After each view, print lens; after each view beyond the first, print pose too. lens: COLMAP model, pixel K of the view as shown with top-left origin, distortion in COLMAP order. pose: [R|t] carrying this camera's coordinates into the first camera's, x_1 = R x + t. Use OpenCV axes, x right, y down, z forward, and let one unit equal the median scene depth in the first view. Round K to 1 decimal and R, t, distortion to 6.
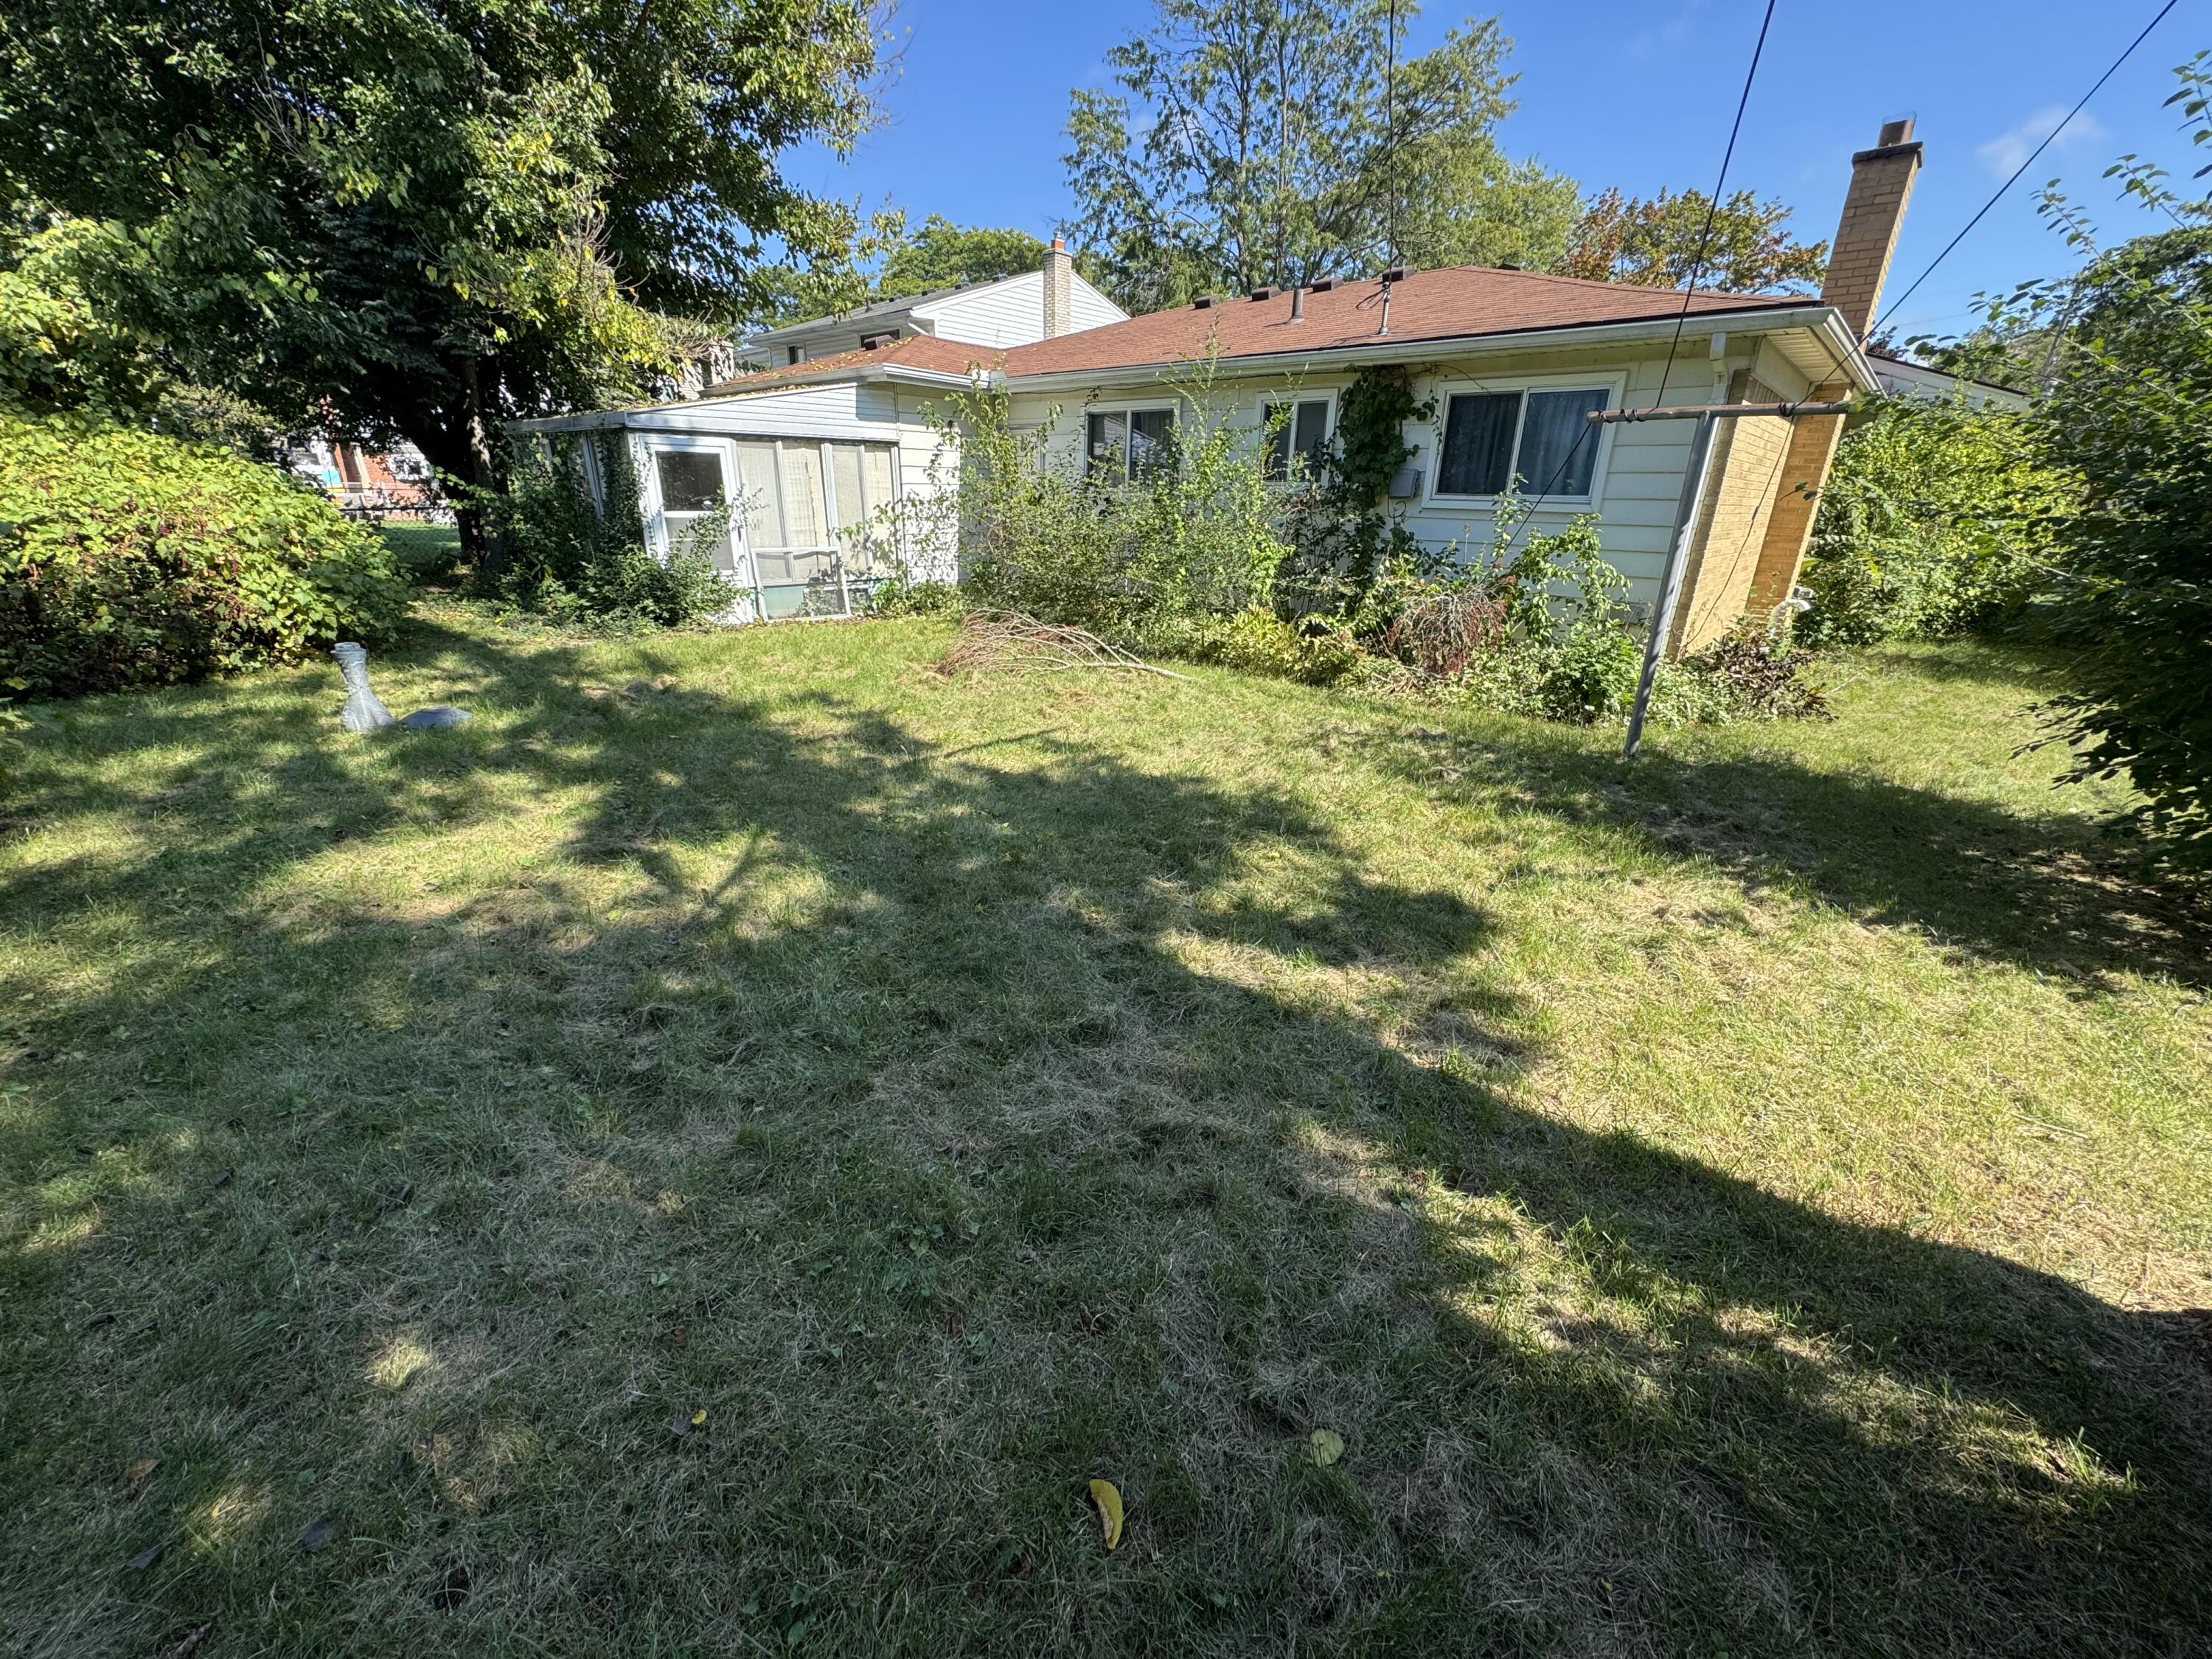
lens RADIAL K [[875.8, 0, 1101.1], [0, 875.8, 828.8], [0, 0, 1]] dist [-0.002132, 0.002099]
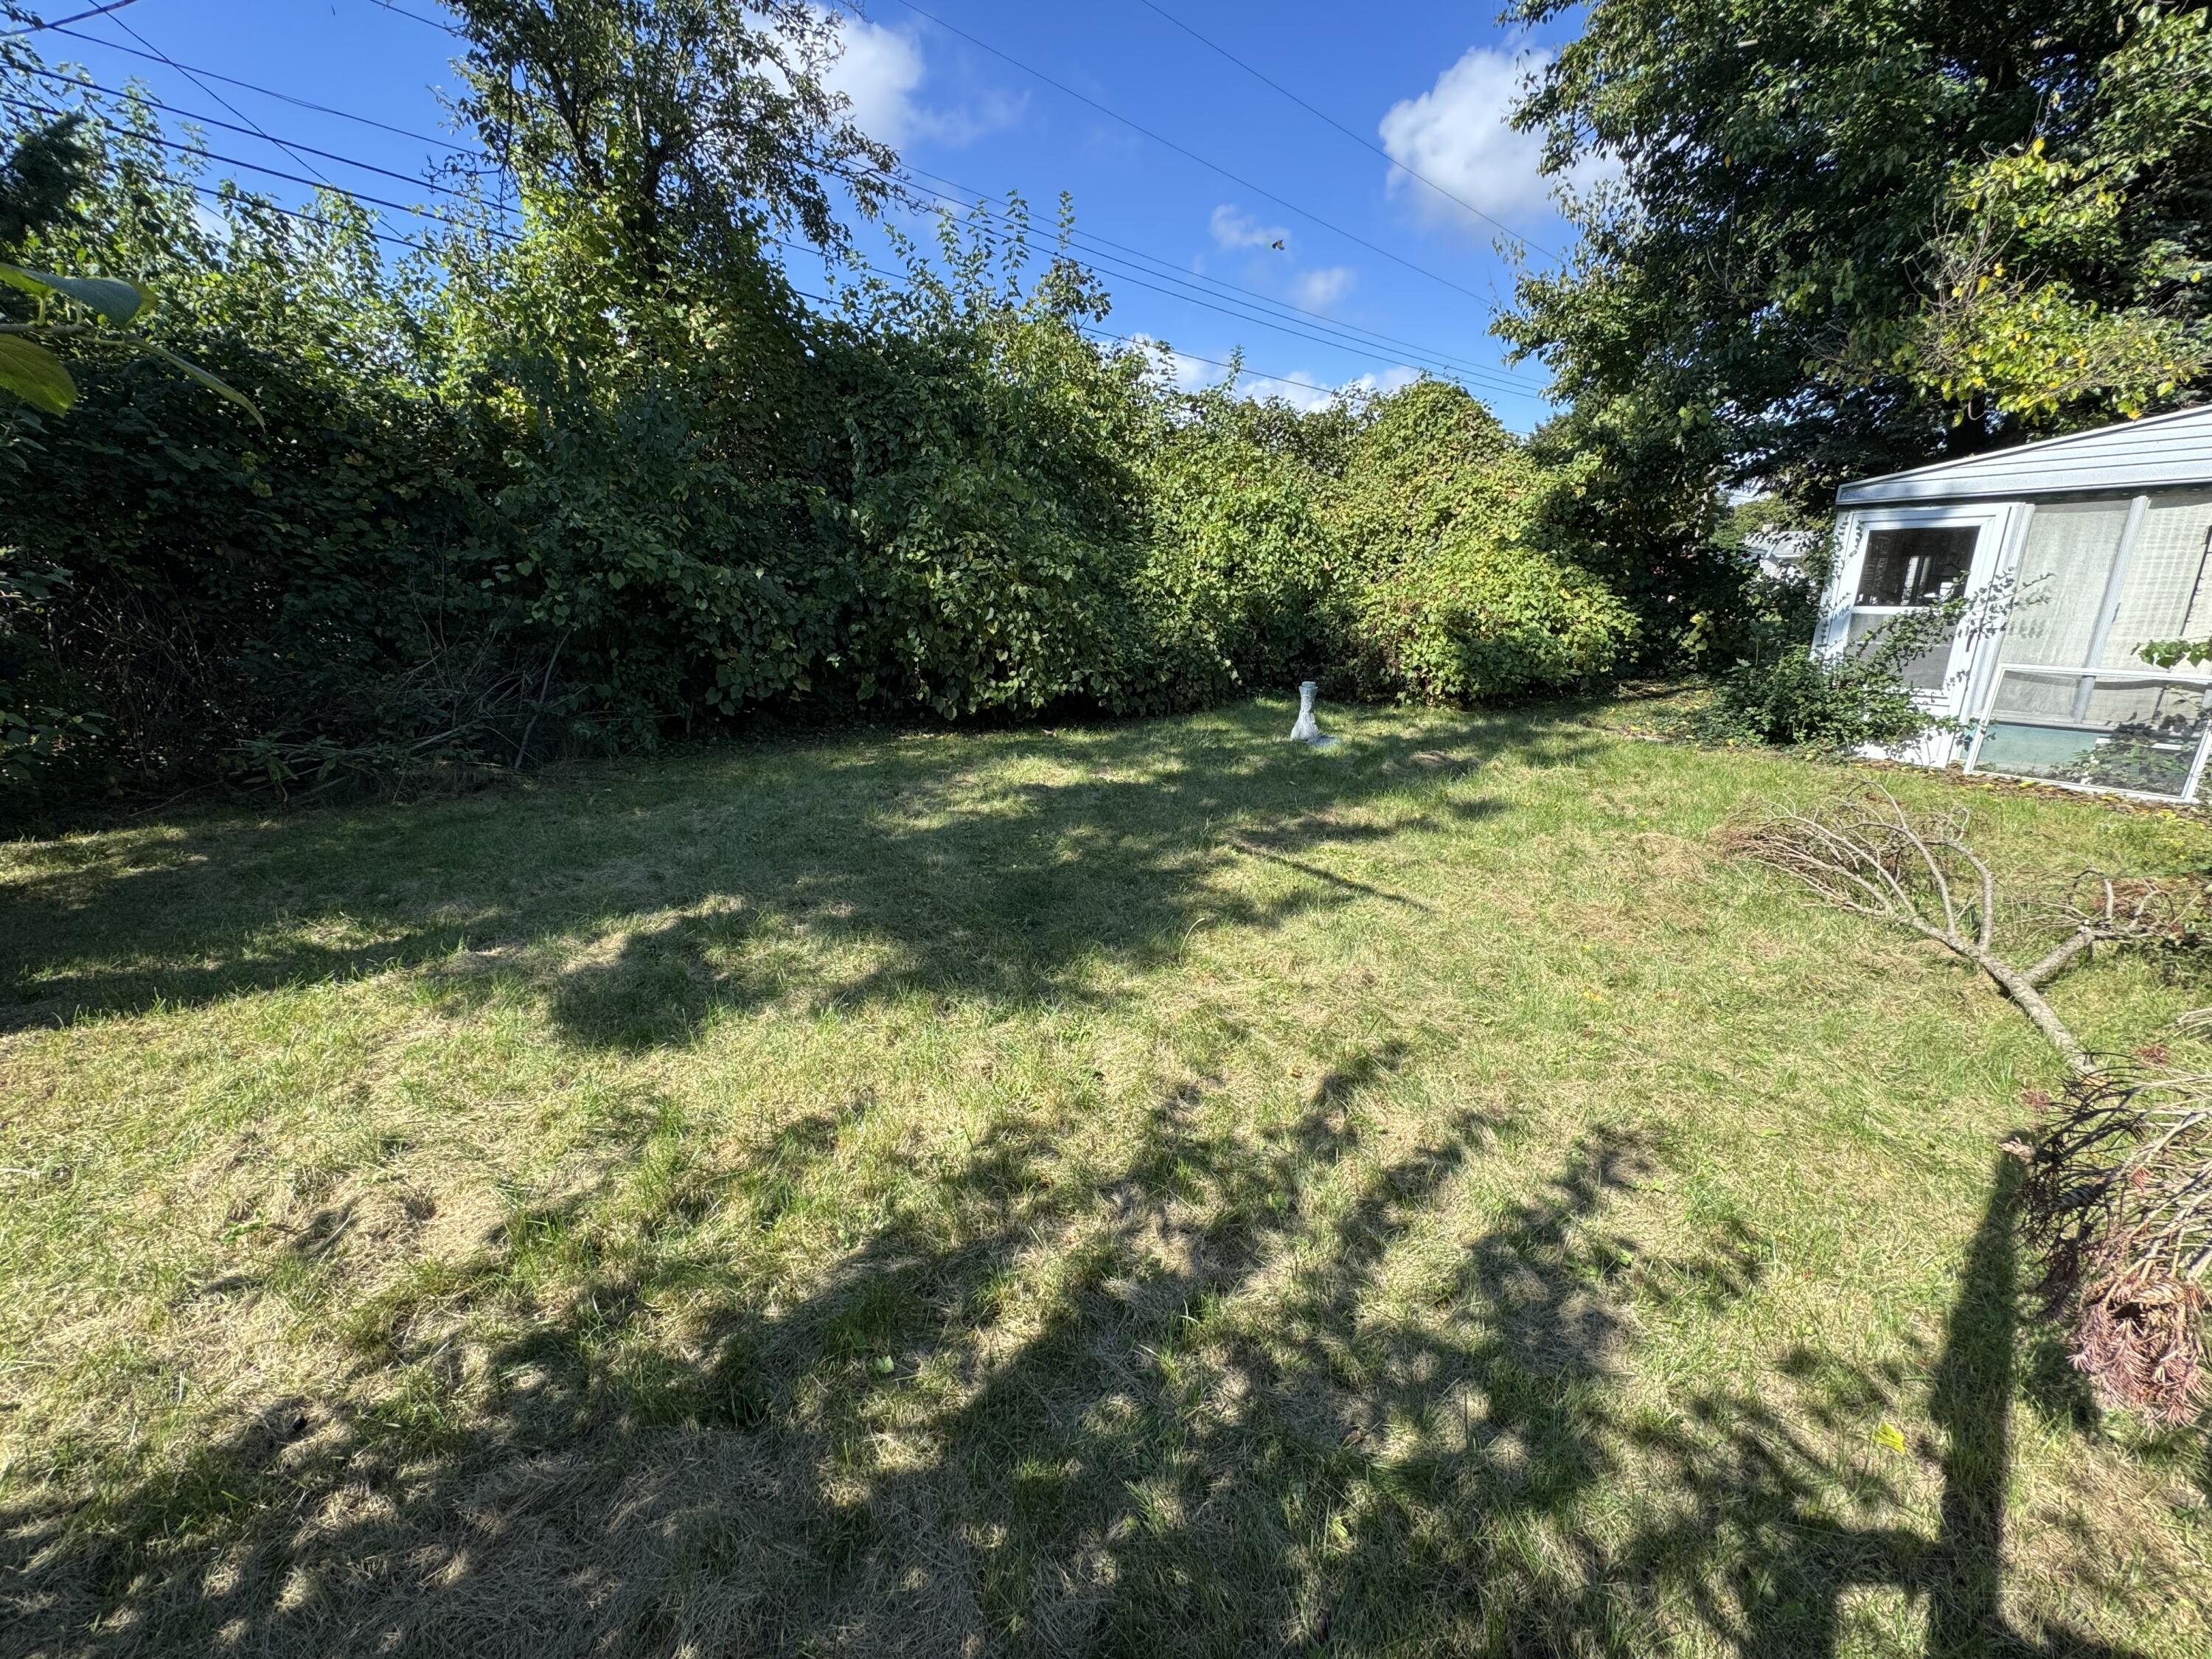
lens RADIAL K [[875.8, 0, 1104.6], [0, 875.8, 826.1], [0, 0, 1]] dist [-0.002132, 0.002099]
pose [[-0.164726, 0.254085, -0.953051, 0.406465], [-0.358484, 0.884750, 0.297837, -0.186111], [0.918888, 0.390715, -0.054656, 0.518601]]
